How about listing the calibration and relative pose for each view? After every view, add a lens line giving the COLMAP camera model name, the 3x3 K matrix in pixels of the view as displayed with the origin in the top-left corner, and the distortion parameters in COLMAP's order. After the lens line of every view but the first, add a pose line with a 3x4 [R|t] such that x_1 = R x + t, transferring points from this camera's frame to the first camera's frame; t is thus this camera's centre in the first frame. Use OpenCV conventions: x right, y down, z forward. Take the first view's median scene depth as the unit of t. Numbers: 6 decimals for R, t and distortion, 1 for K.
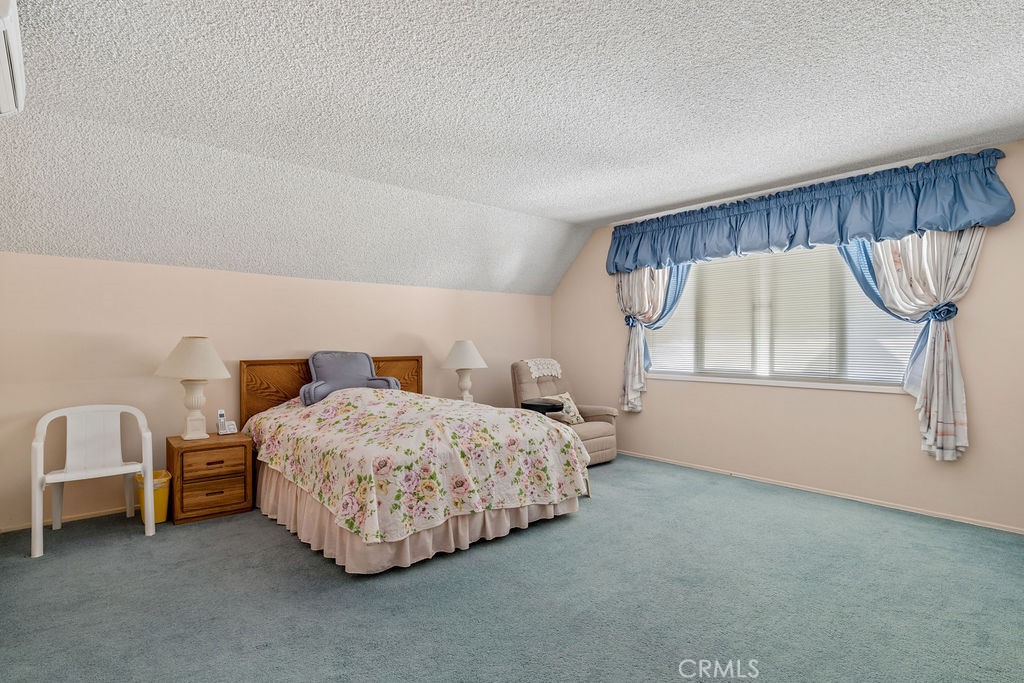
lens RADIAL K [[529.9, 0, 514.8], [0, 529.9, 349.2], [0, 0, 1]] dist [-0.000628, -0.000385]
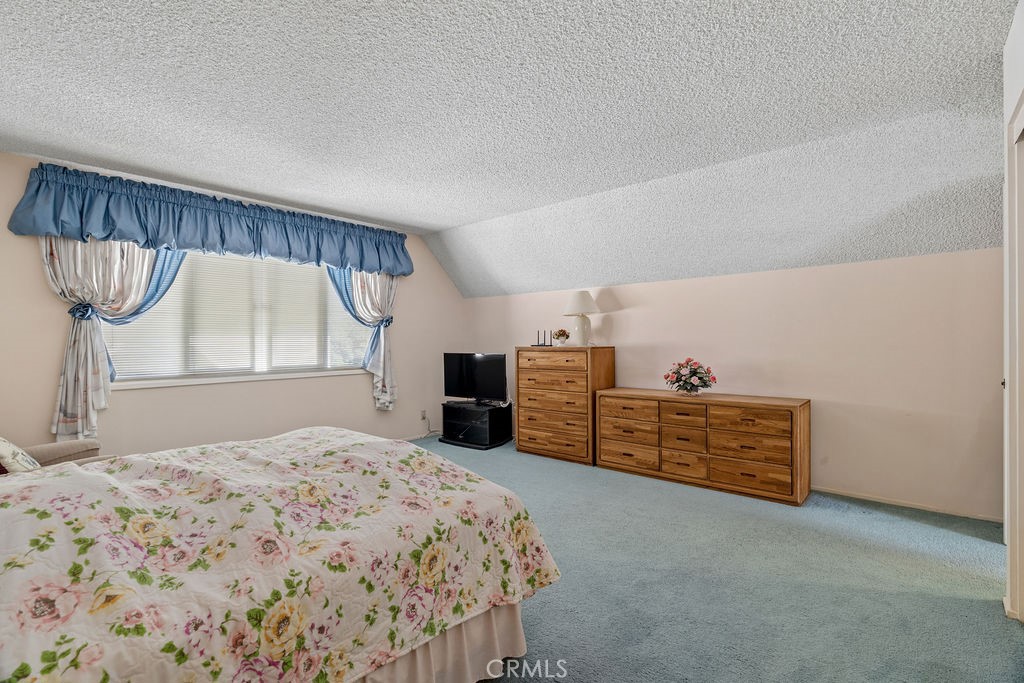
lens RADIAL K [[464.5, 0, 511.2], [0, 464.5, 335.4], [0, 0, 1]] dist [-0.008933, 0.001832]
pose [[-0.123712, 0.006879, 0.992294, -0.488912], [0.016185, 0.999857, -0.004914, -0.009353], [-0.992186, 0.015453, -0.123805, 0.560356]]
